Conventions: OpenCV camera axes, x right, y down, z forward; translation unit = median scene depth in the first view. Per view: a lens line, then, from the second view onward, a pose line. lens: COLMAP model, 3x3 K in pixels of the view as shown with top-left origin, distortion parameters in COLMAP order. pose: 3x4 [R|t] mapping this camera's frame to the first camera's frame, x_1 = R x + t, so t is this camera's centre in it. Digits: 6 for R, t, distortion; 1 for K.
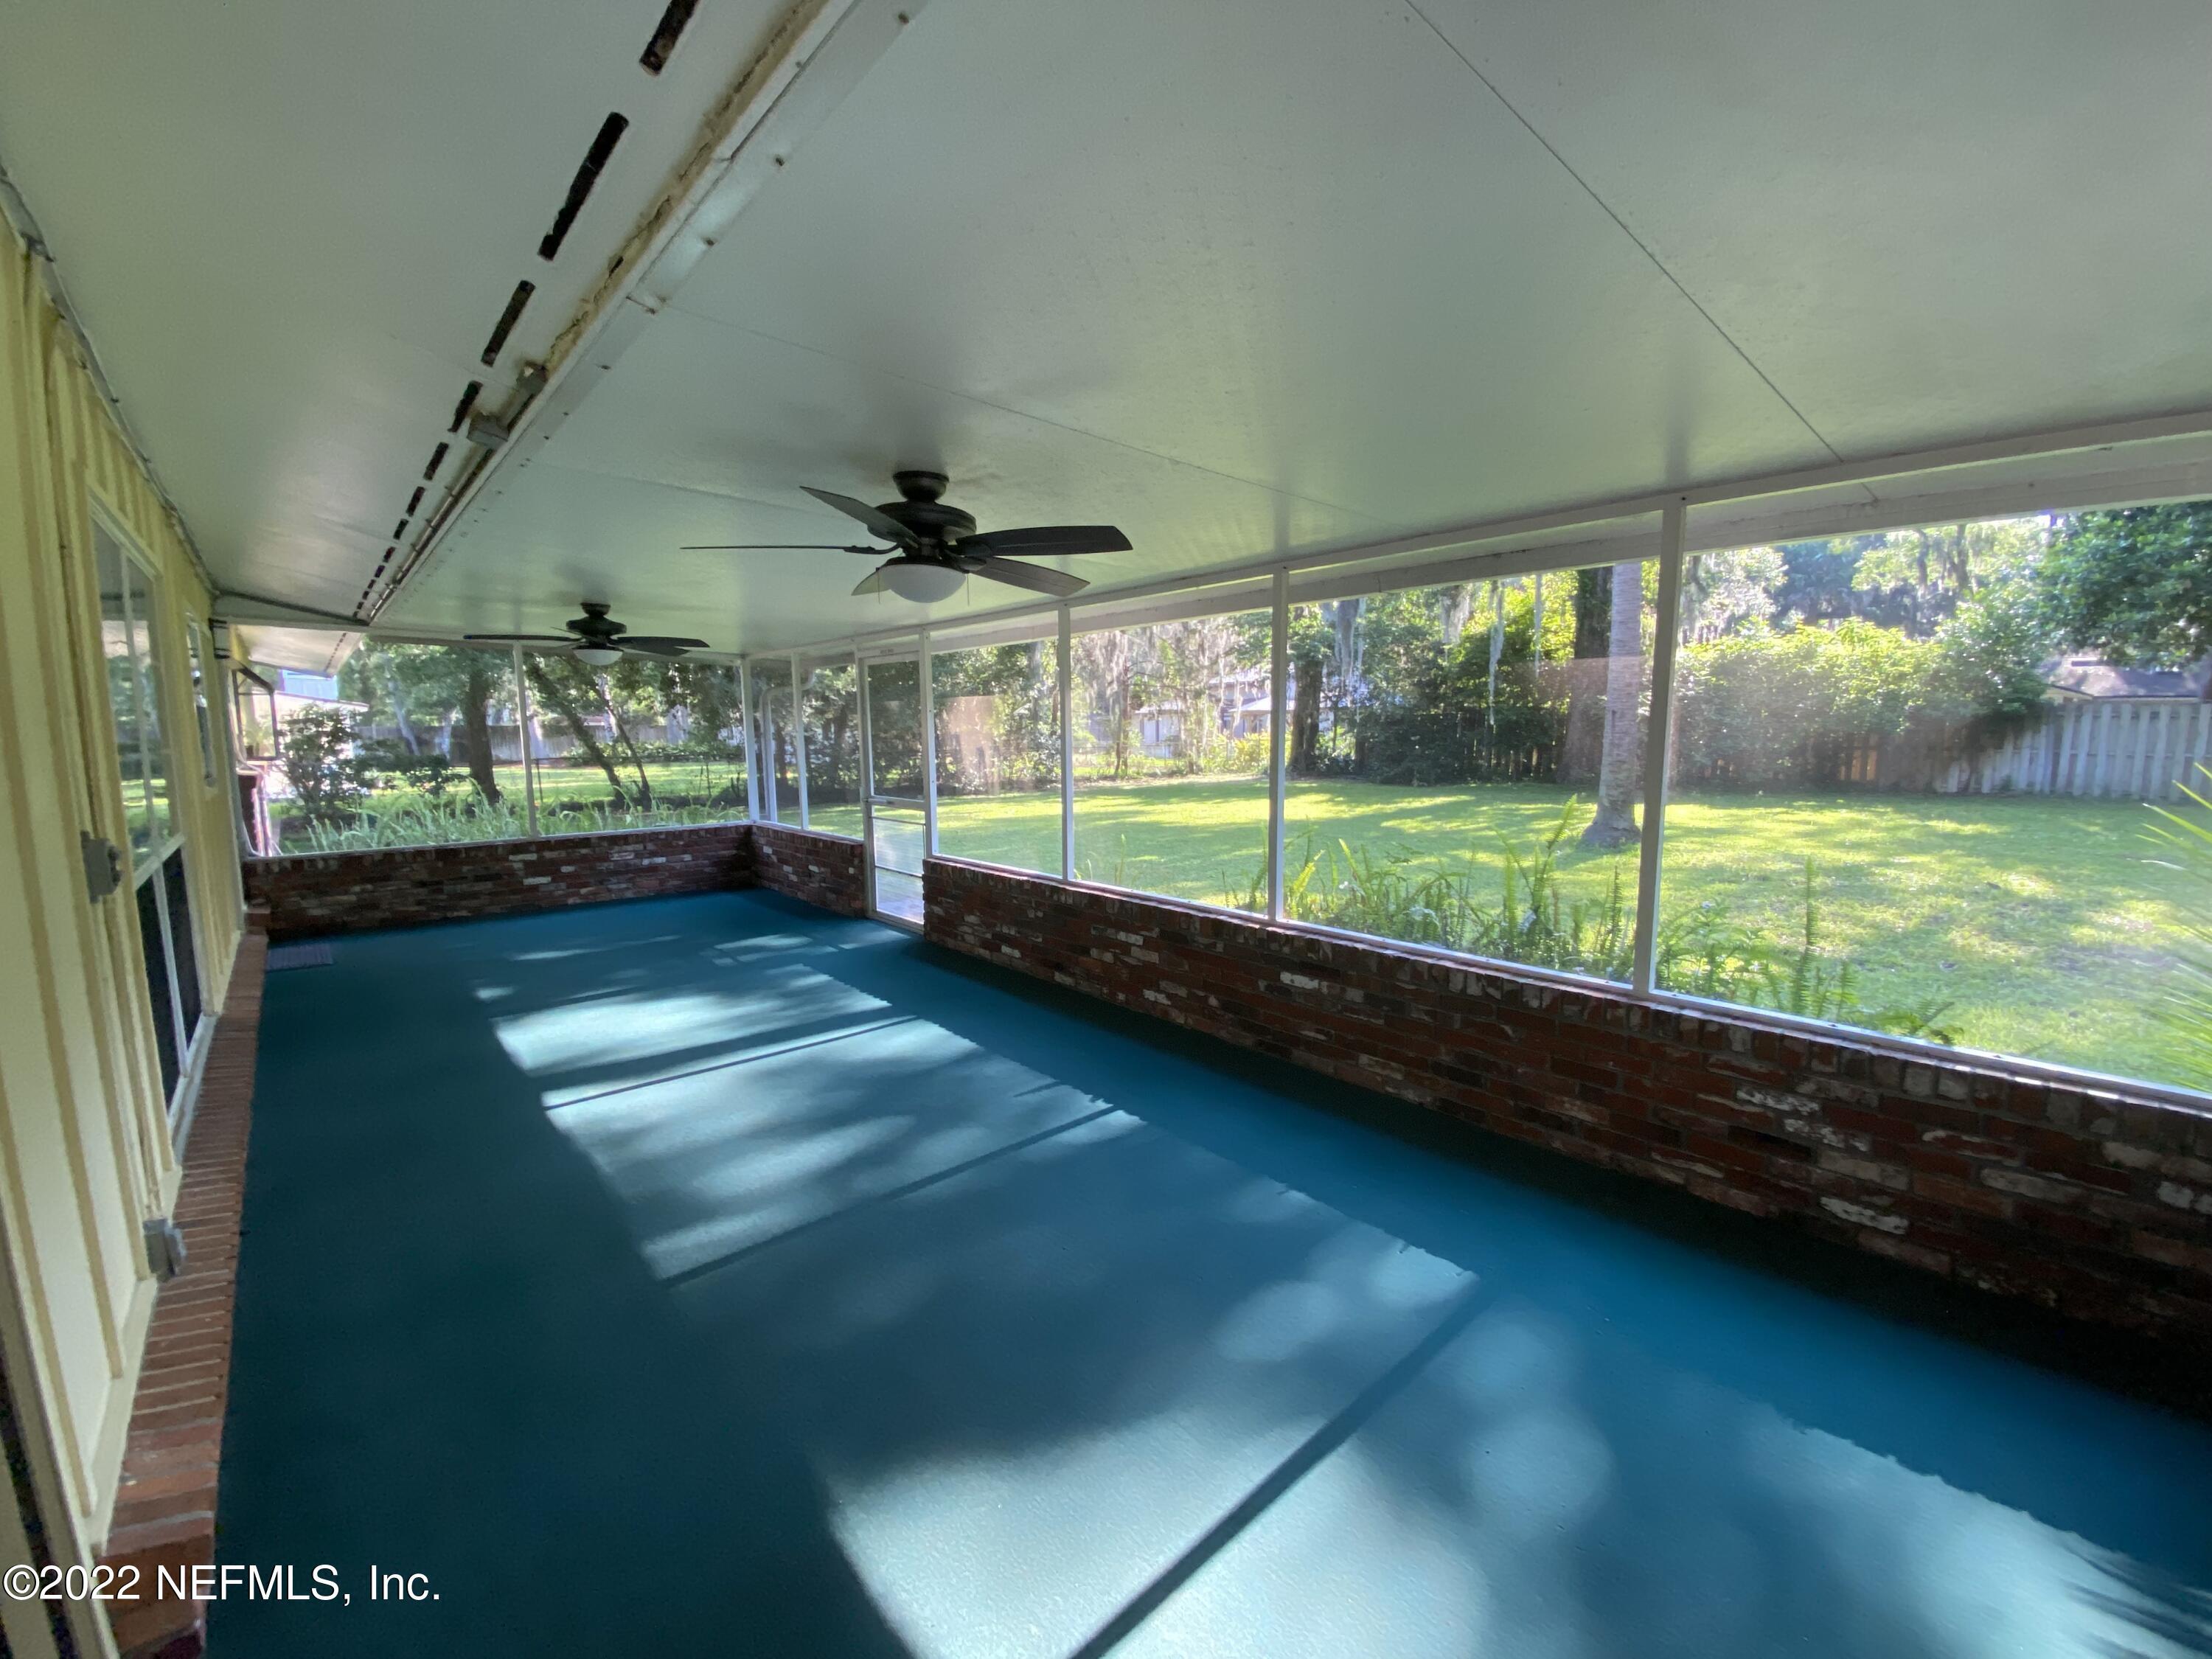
lens RADIAL K [[895.8, 0, 1096.0], [0, 895.8, 829.5], [0, 0, 1]] dist [0.000000, -0.011507]
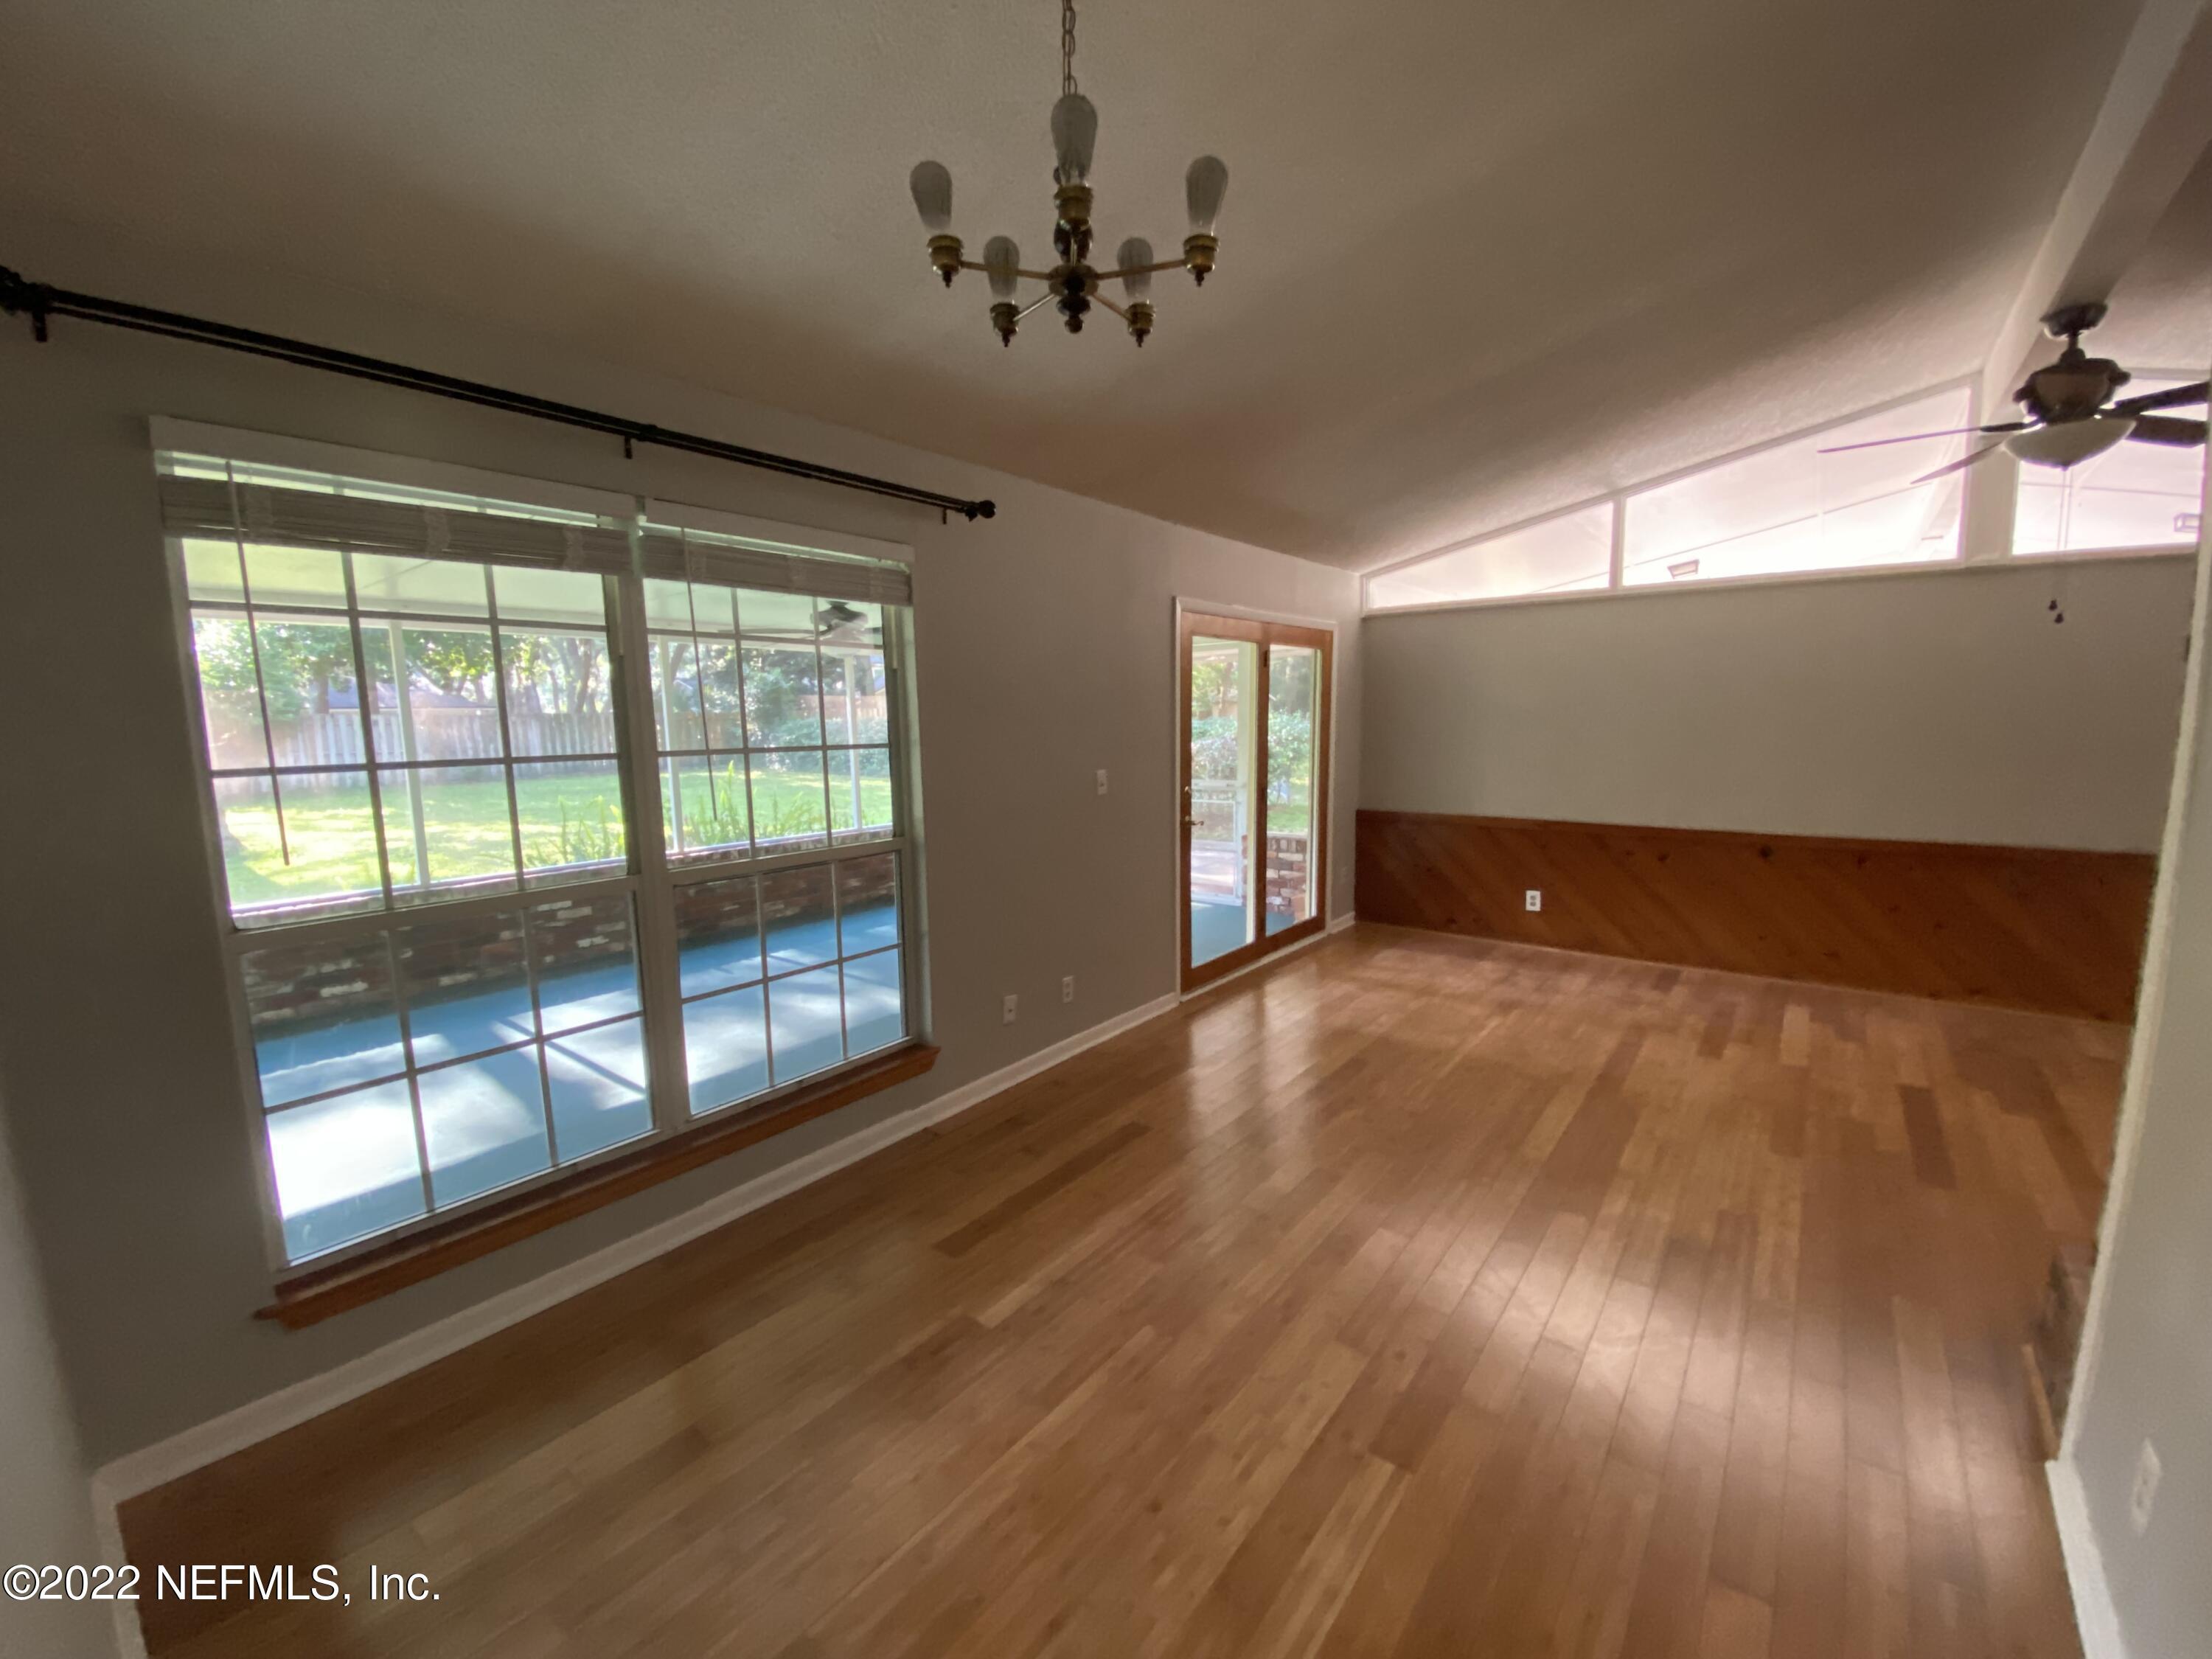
lens RADIAL K [[895.8, 0, 1096.0], [0, 895.8, 829.5], [0, 0, 1]] dist [0.000000, -0.011507]
pose [[-0.155347, -0.130079, 0.979258, -1.426658], [0.120119, 0.981450, 0.149425, -0.083179], [-0.980530, 0.140841, -0.136840, 0.496379]]
